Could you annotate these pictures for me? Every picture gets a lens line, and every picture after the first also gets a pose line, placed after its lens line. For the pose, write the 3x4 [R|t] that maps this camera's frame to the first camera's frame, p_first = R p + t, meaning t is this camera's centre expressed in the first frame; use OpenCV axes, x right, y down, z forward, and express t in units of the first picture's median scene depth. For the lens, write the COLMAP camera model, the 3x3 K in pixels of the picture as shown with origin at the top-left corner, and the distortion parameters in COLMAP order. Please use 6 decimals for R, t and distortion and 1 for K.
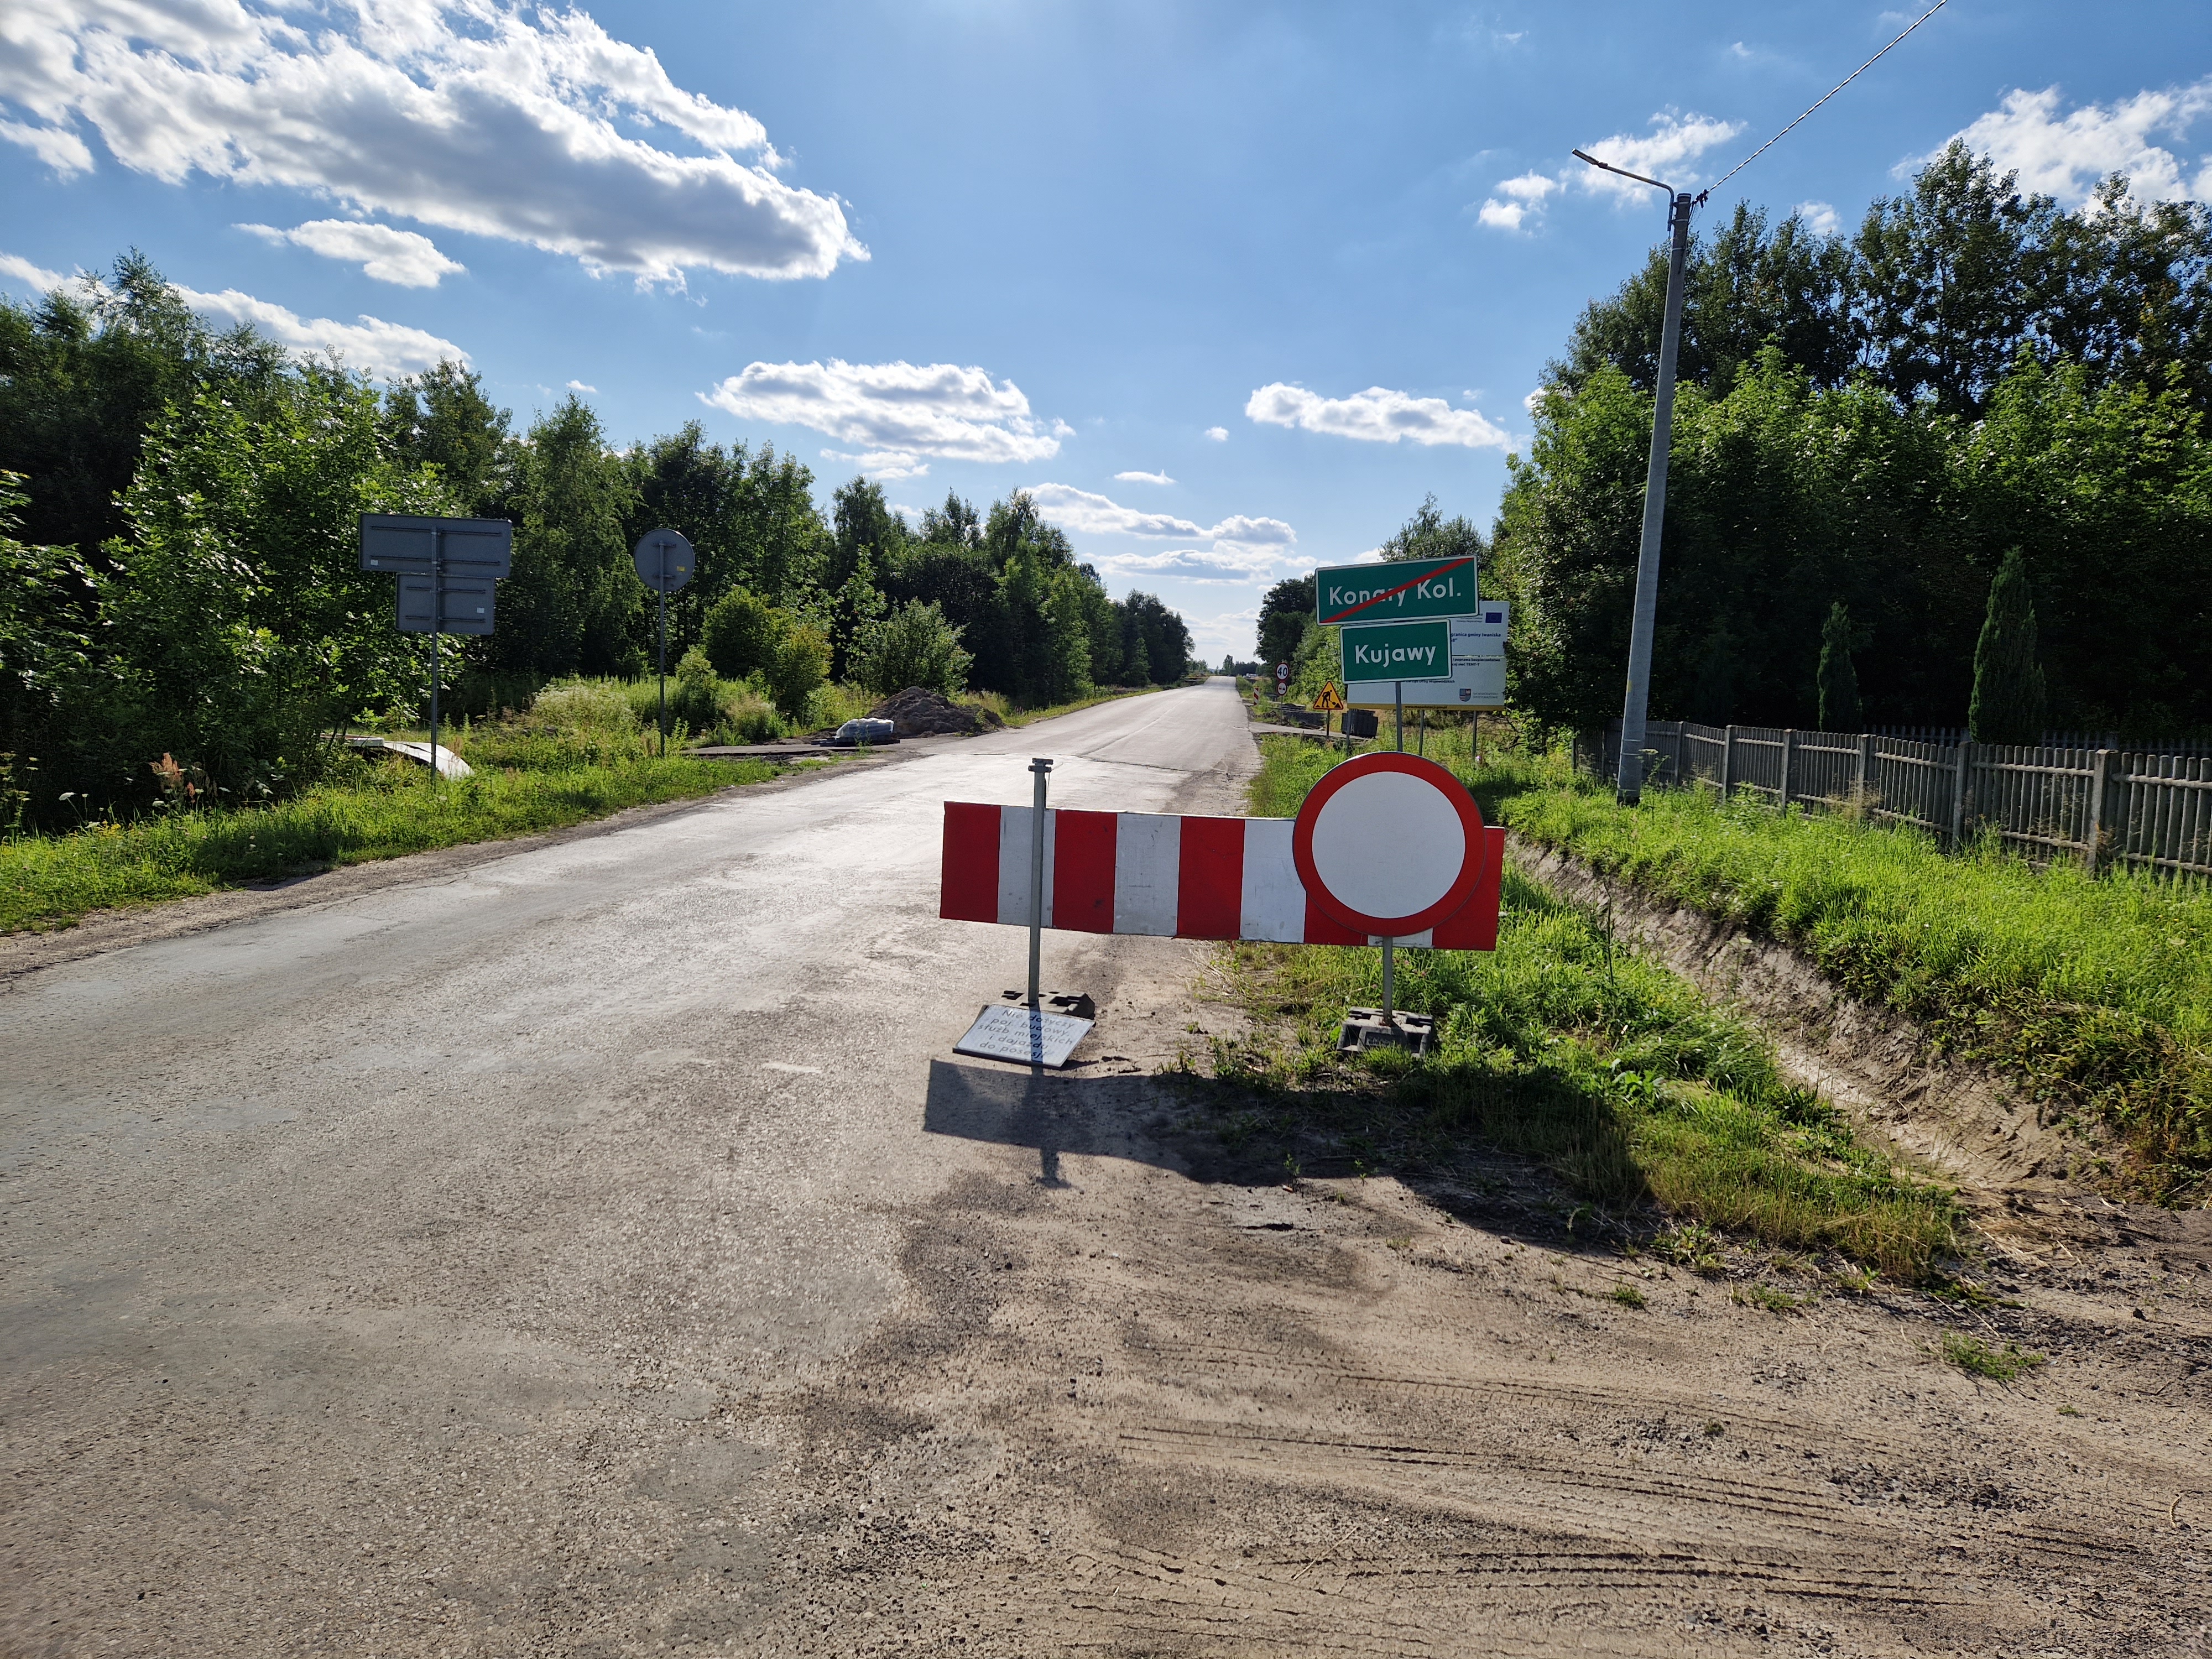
lens RADIAL K [[1492.0, 0, 1095.4], [0, 1492.0, 773.5], [0, 0, 1]] dist [0.069157, -0.046054]
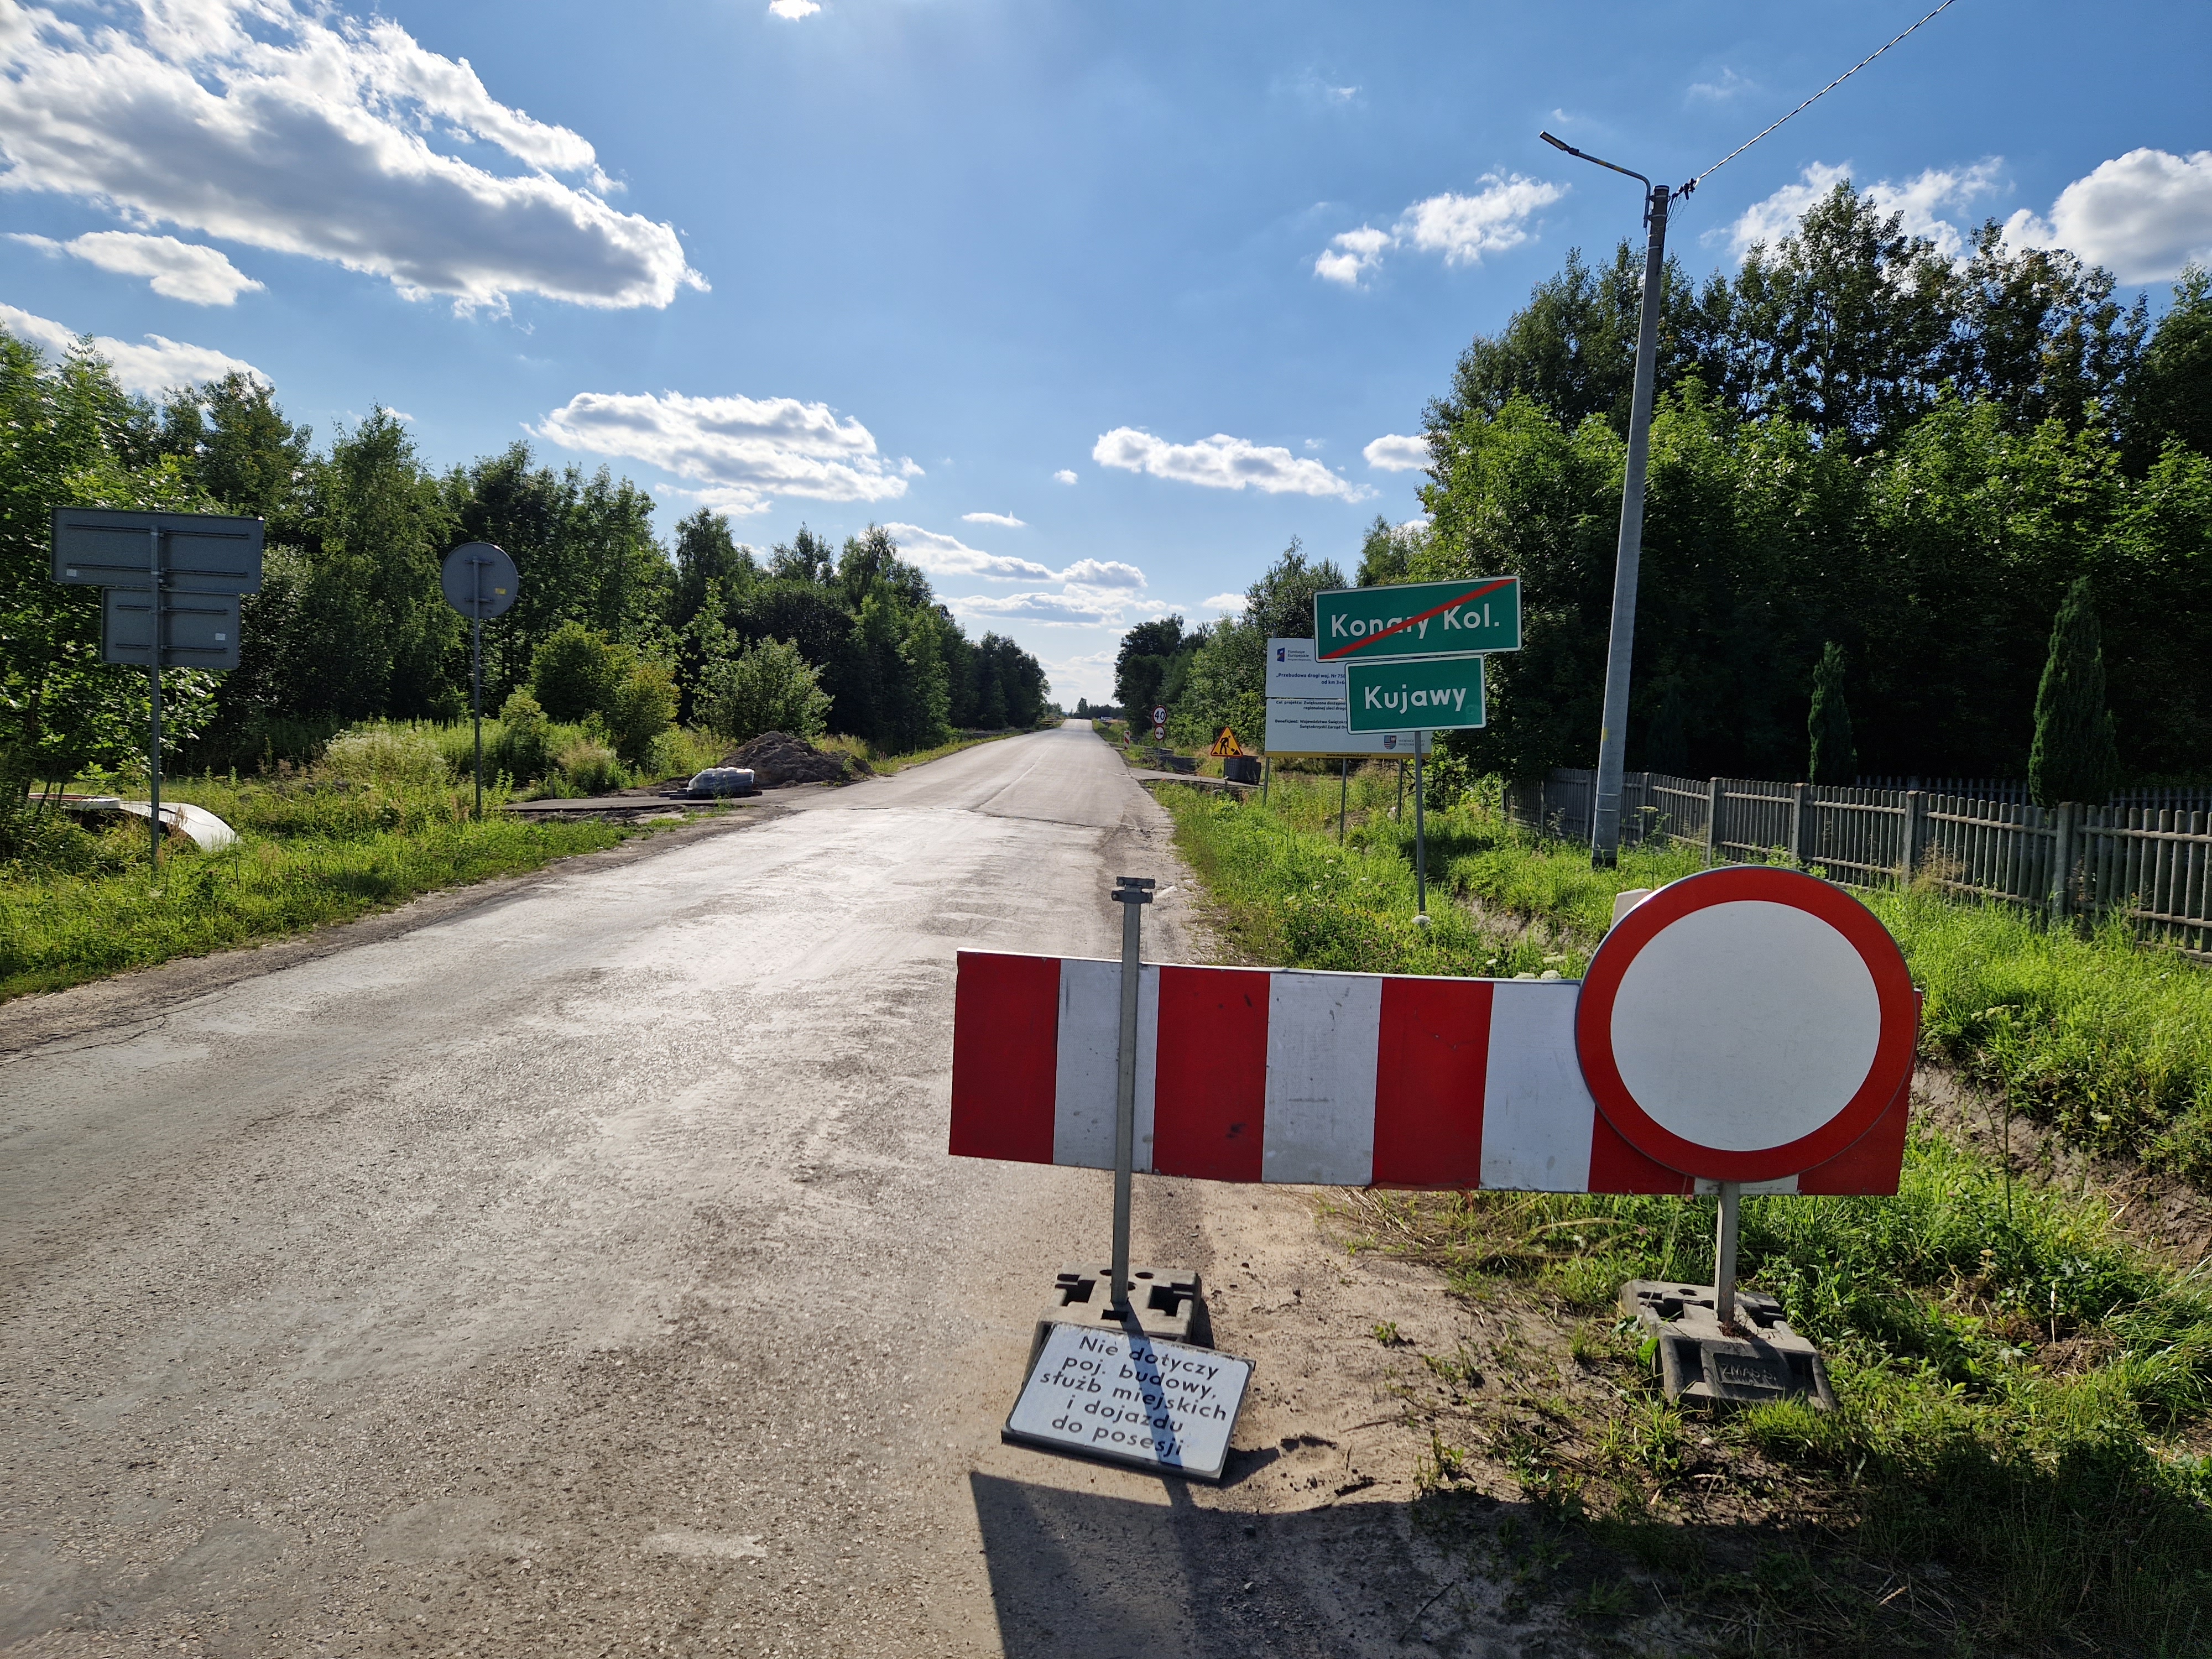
lens RADIAL K [[1492.0, 0, 1112.0], [0, 1492.0, 823.4], [0, 0, 1]] dist [0.069157, -0.046054]
pose [[0.993846, -0.007288, 0.110532, -0.017148], [0.006775, 0.999964, 0.005018, -0.005515], [-0.110565, -0.004239, 0.993860, 0.068838]]
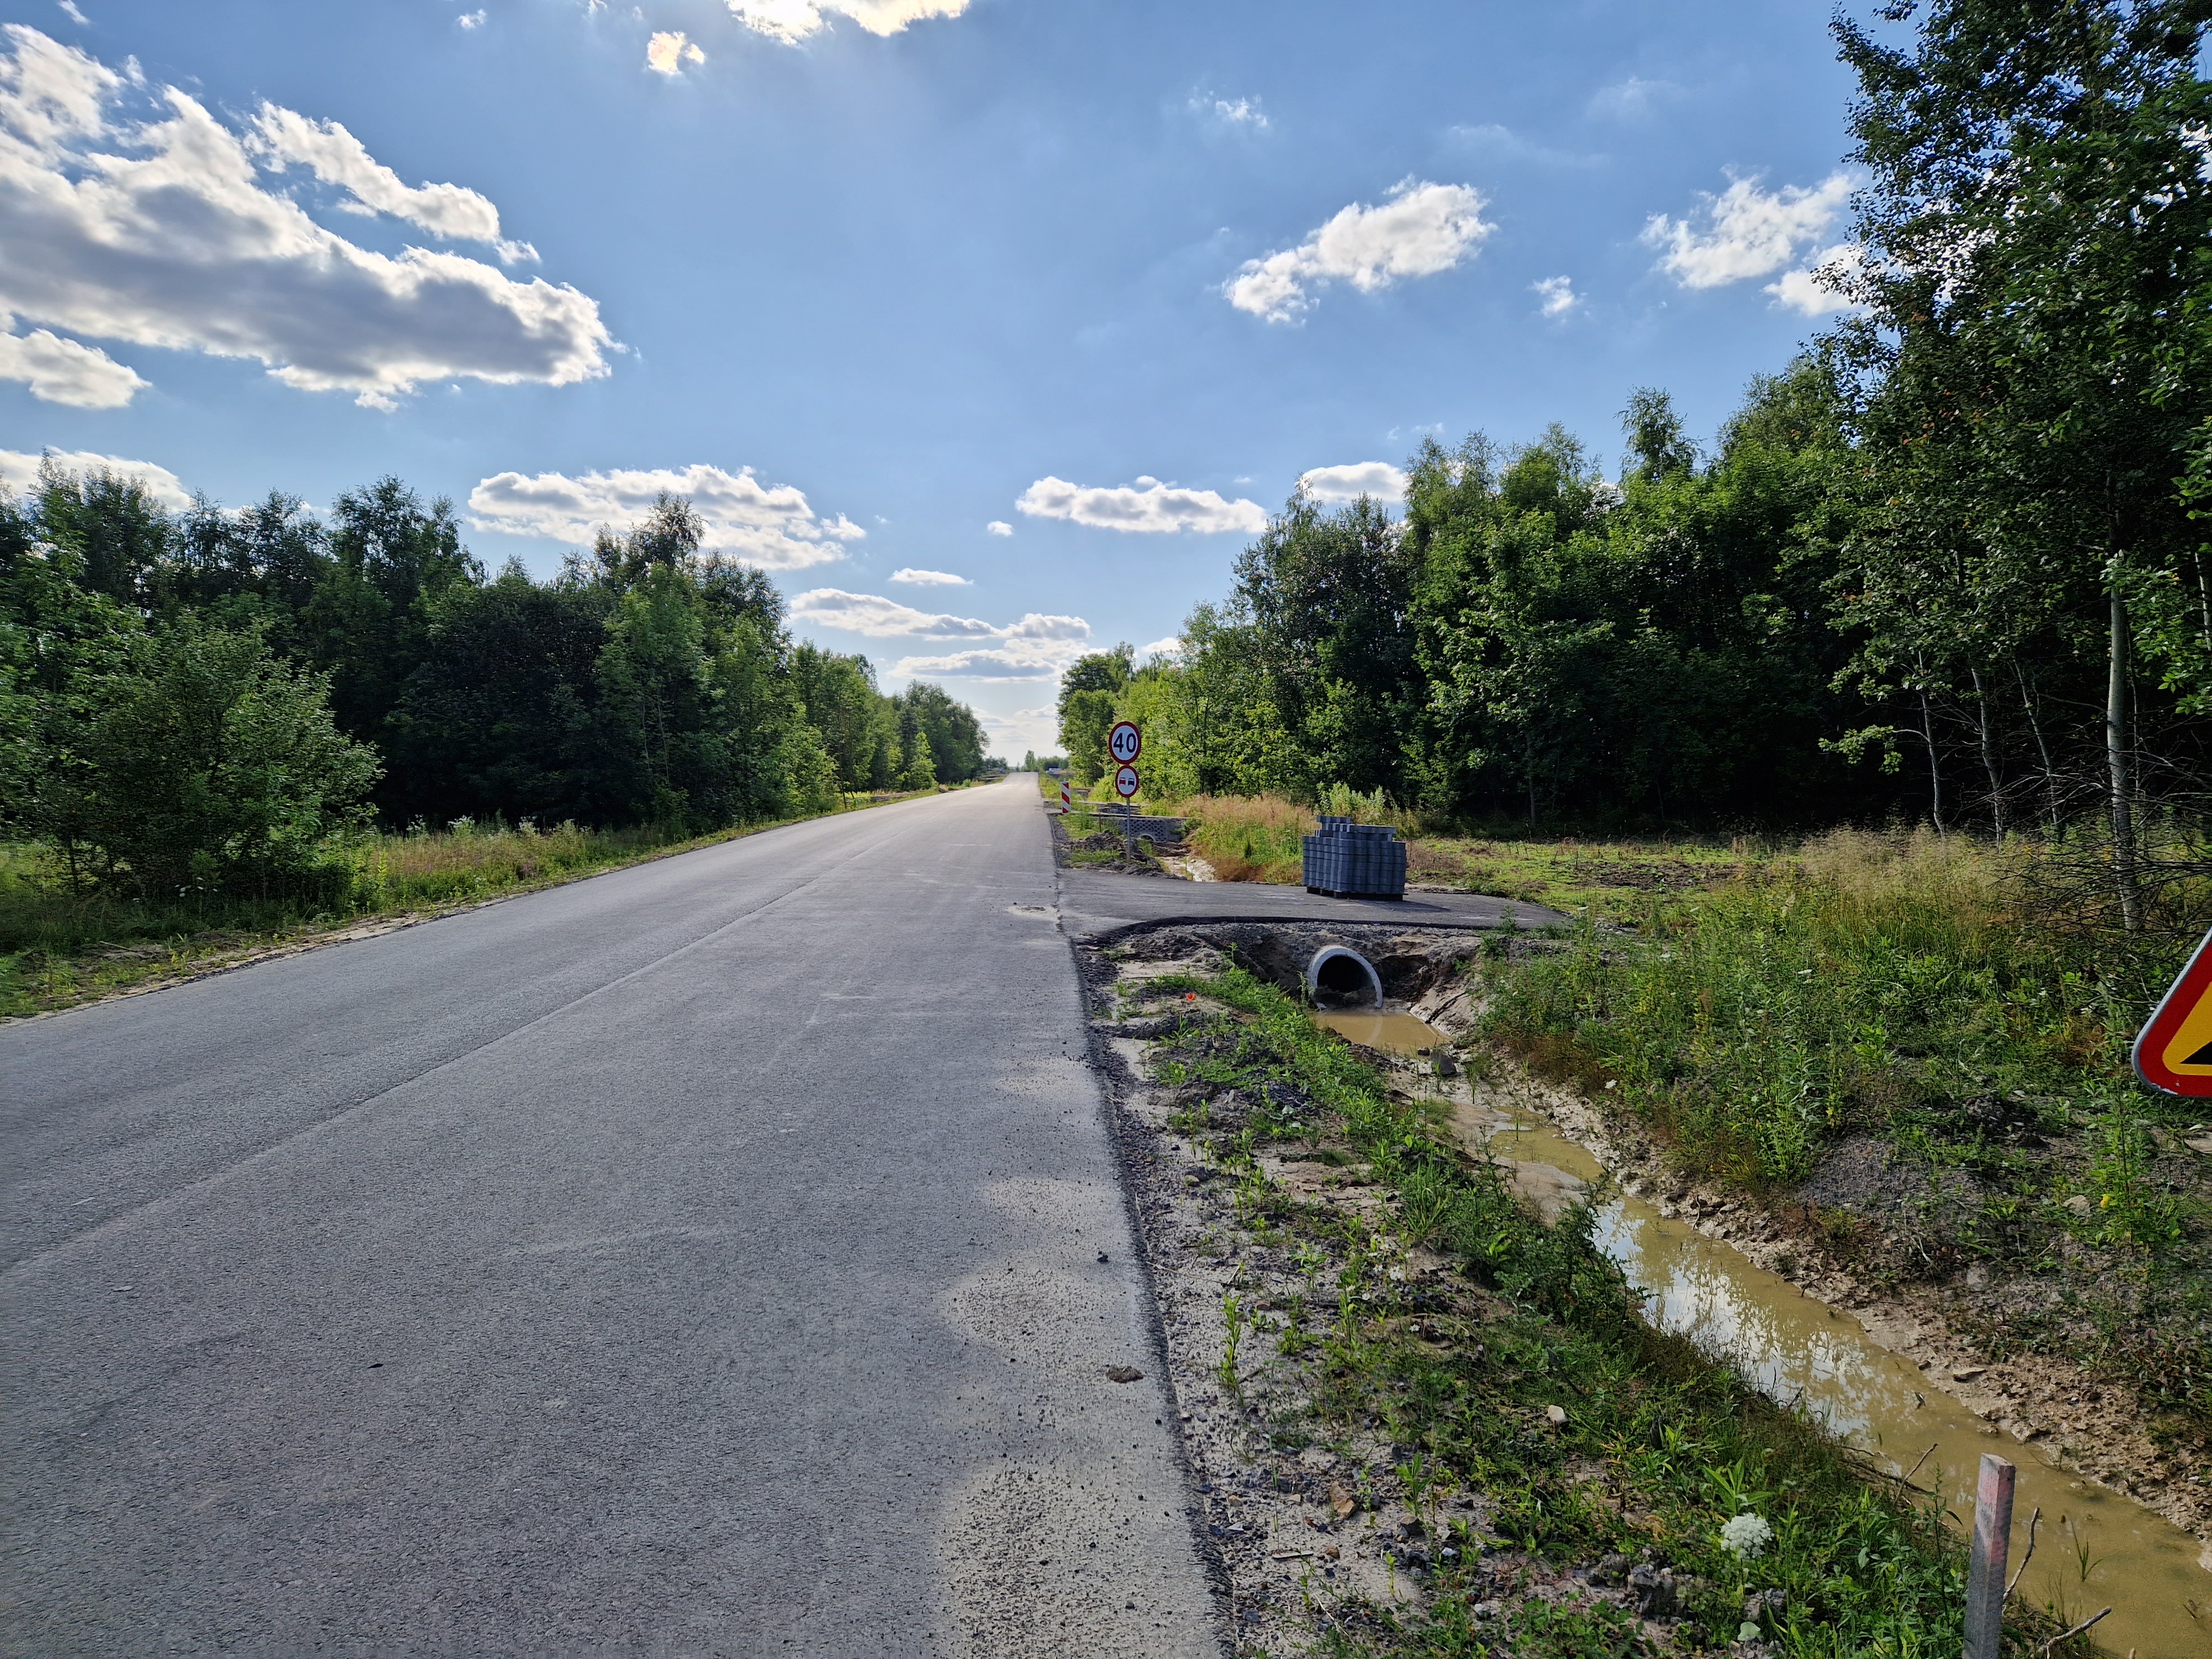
lens RADIAL K [[1492.0, 0, 1097.9], [0, 1492.0, 866.7], [0, 0, 1]] dist [0.069157, -0.046054]
pose [[0.988545, -0.075986, 0.130405, 0.054337], [0.076435, 0.997073, 0.001566, -0.042330], [-0.130143, 0.008420, 0.991460, 0.655844]]
